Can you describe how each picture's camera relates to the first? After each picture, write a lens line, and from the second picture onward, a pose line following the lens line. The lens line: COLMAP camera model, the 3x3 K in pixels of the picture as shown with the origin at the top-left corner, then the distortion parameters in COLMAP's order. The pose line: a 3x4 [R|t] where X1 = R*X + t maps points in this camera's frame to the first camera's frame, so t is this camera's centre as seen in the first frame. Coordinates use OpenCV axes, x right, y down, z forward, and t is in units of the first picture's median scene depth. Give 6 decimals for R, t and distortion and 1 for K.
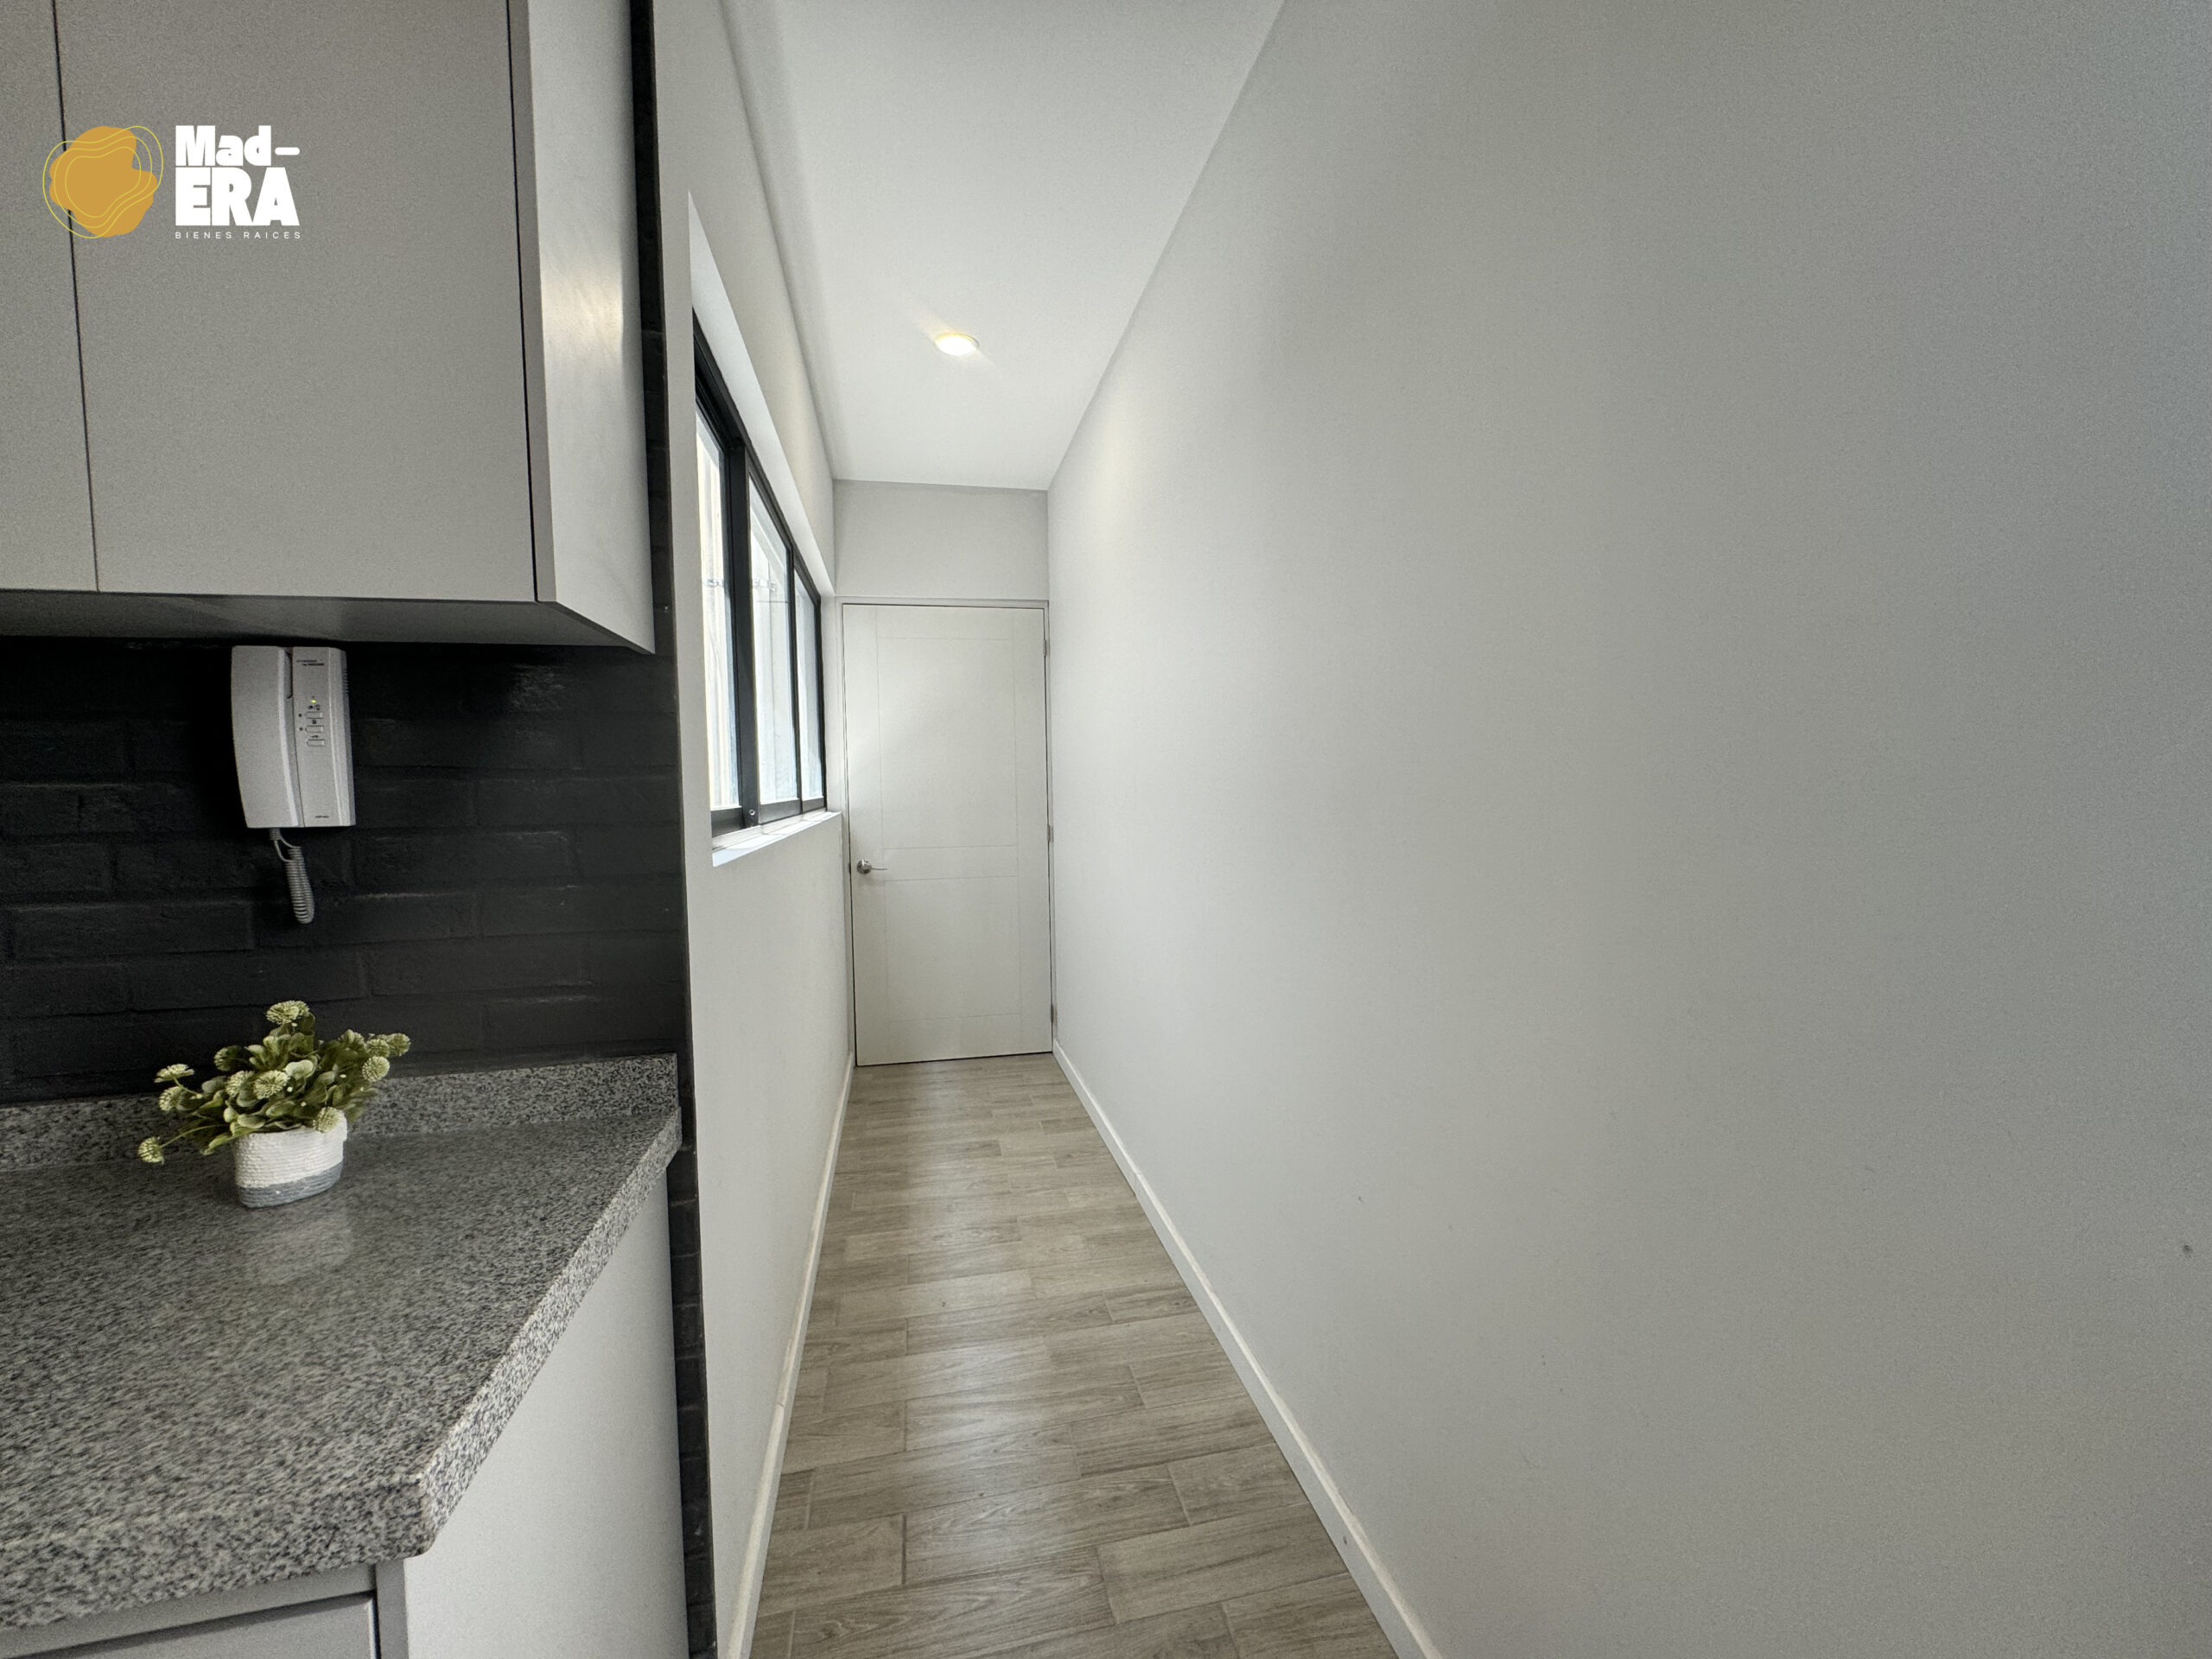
lens RADIAL K [[878.6, 0, 1103.9], [0, 878.6, 825.4], [0, 0, 1]] dist [-0.004656, 0.000942]
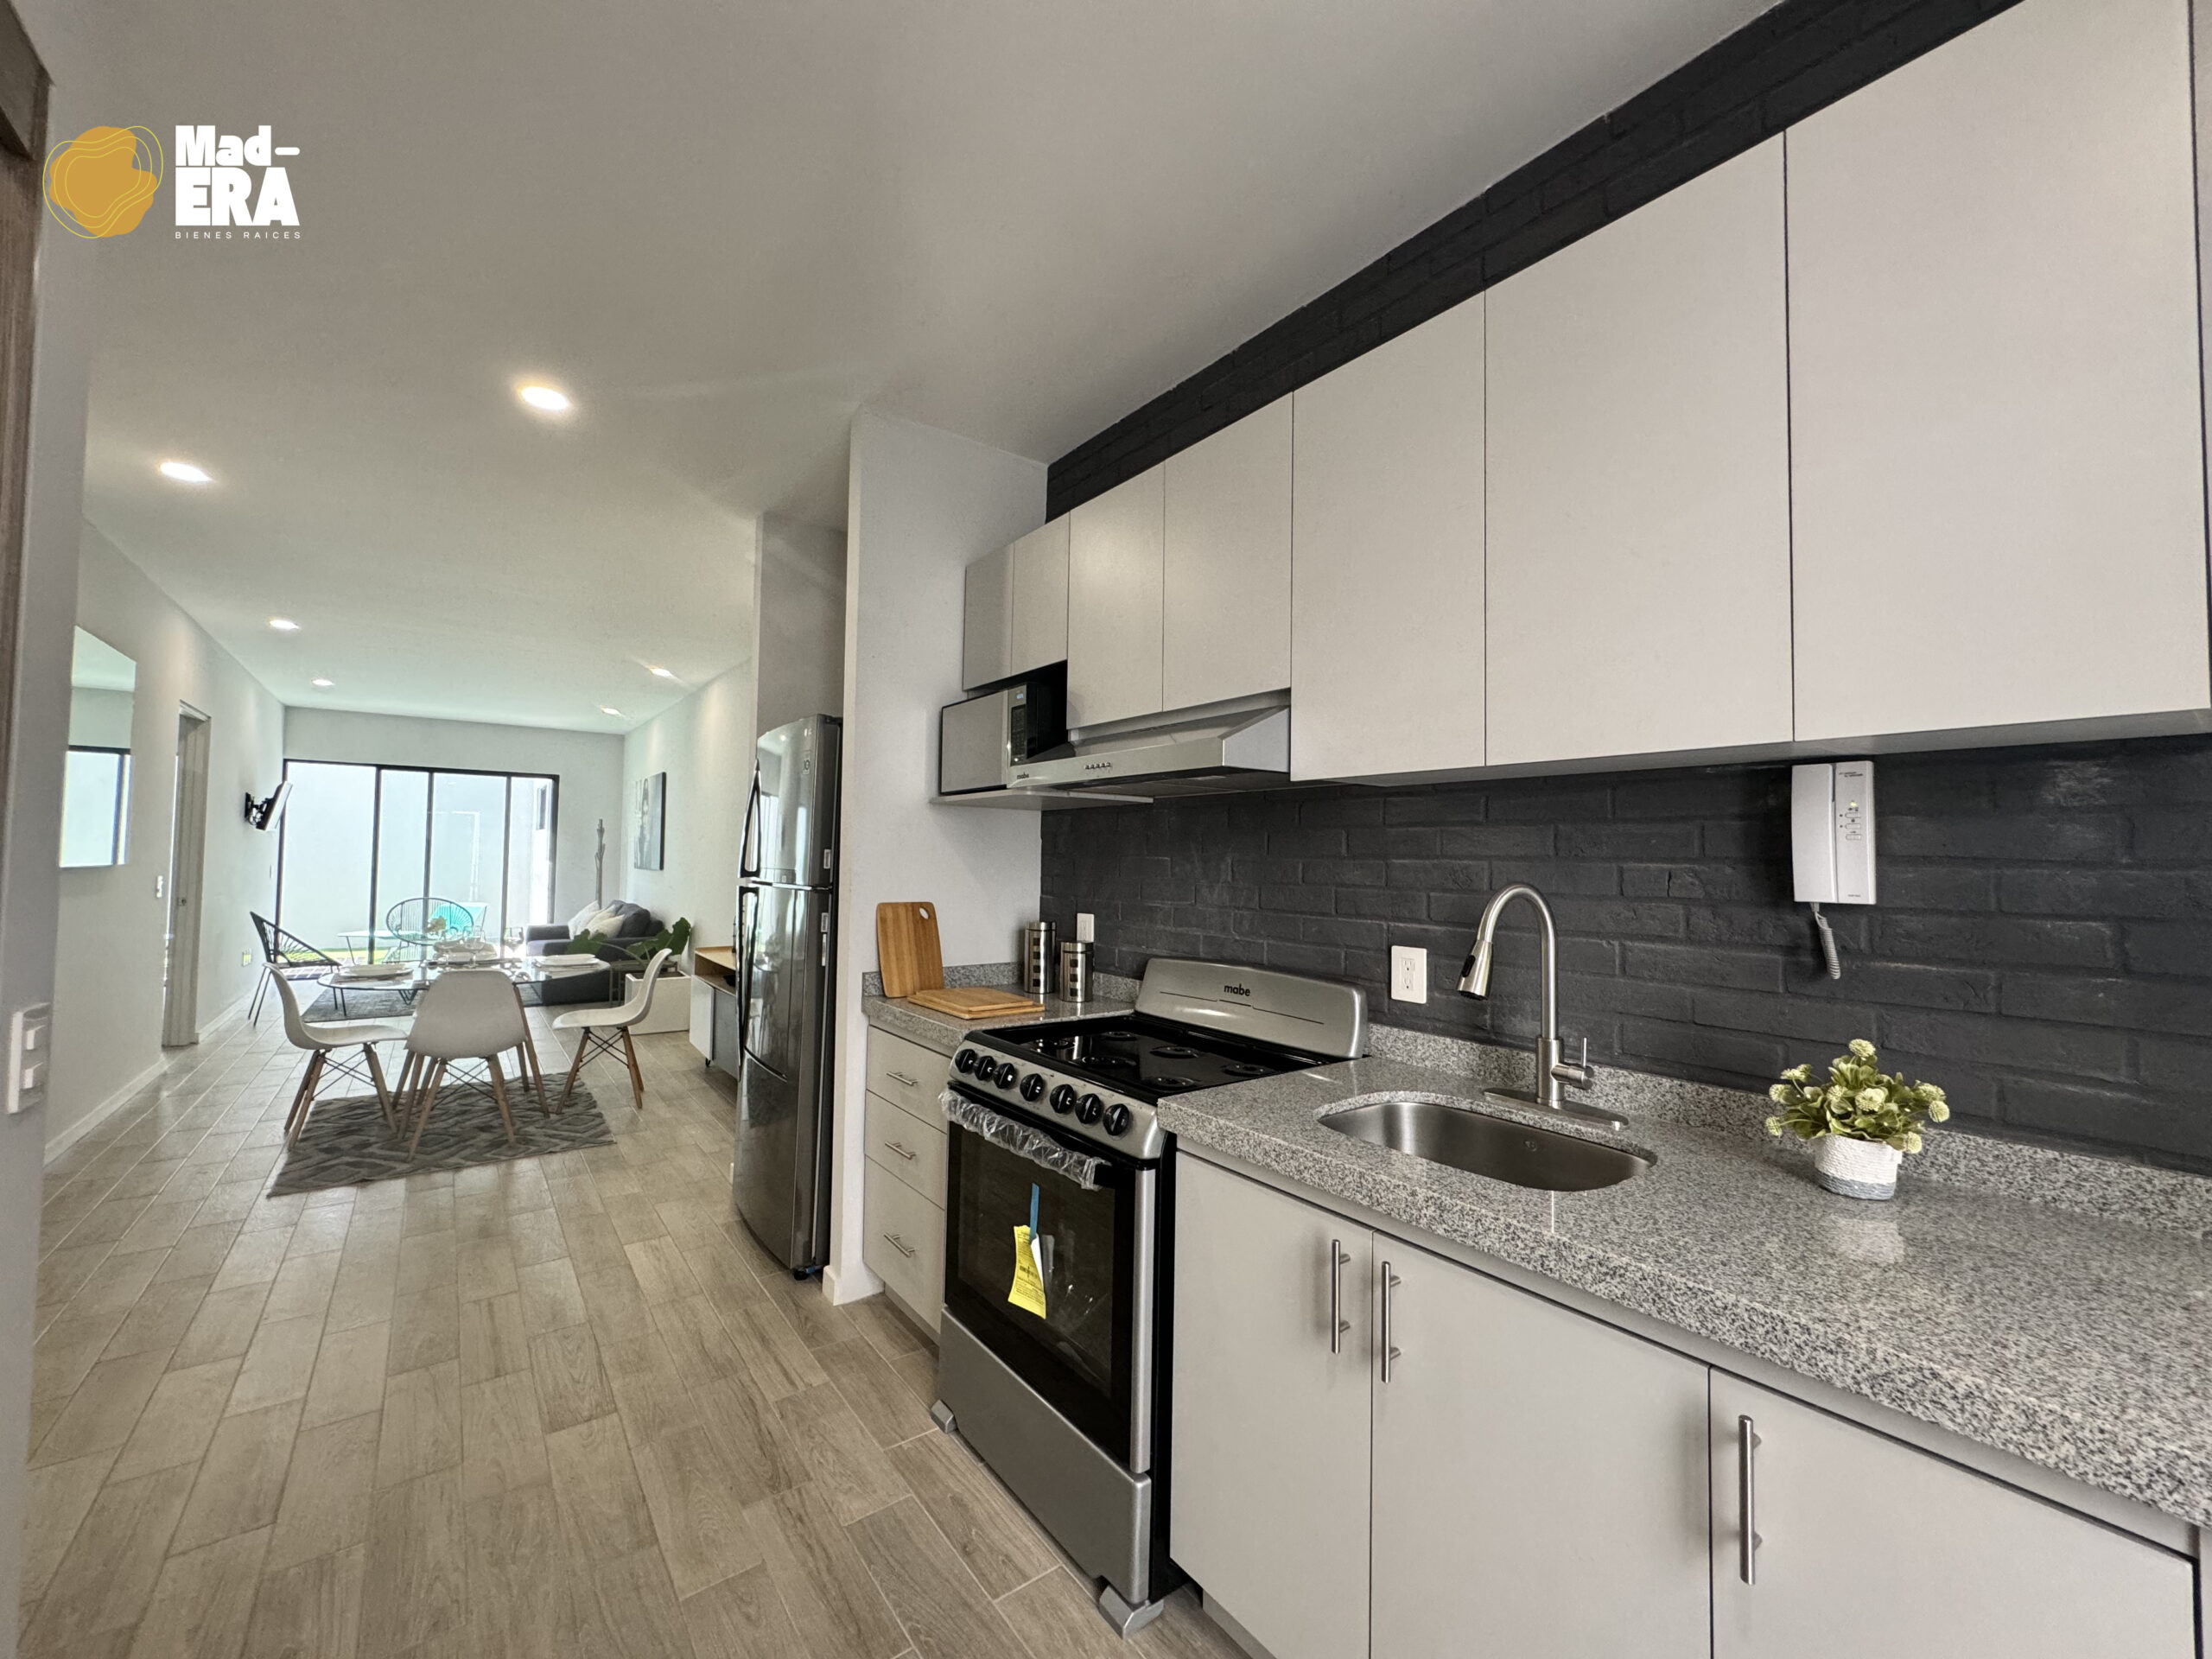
lens RADIAL K [[878.6, 0, 1118.1], [0, 878.6, 830.0], [0, 0, 1]] dist [-0.004656, 0.000942]
pose [[0.410756, -0.008643, -0.911704, -0.185119], [-0.067252, 0.996944, -0.039751, 0.017378], [0.909262, 0.077642, 0.408920, -0.483497]]
